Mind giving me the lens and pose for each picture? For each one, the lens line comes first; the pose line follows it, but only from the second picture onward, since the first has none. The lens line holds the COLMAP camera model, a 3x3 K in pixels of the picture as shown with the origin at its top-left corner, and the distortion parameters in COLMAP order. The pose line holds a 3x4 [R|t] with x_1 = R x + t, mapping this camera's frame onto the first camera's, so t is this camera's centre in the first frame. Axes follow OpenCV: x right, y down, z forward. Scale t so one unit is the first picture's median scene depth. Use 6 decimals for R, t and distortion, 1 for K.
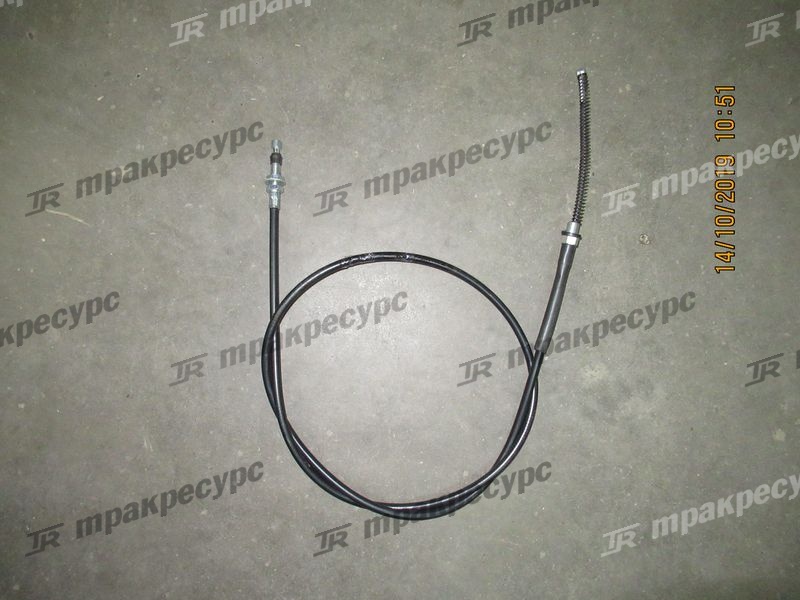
lens RADIAL K [[322.2, 0, 399.8], [0, 322.2, 378.5], [0, 0, 1]] dist [0.000189, -0.000152]
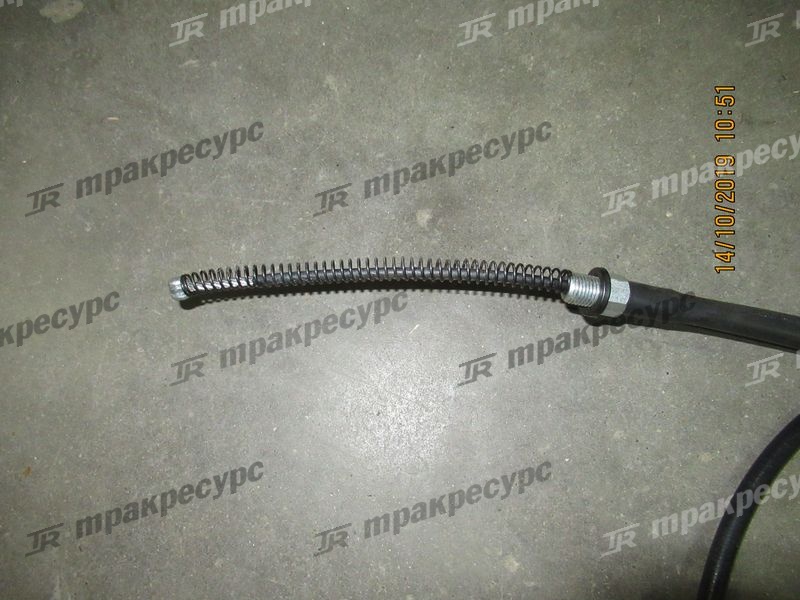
lens RADIAL K [[322.2, 0, 399.8], [0, 322.2, 378.5], [0, 0, 1]] dist [0.000189, -0.000152]
pose [[1.000000, -0.000524, 0.000300, 0.894229], [0.000524, 1.000000, 0.000131, 0.000057], [-0.000300, -0.000131, 1.000000, -0.000324]]
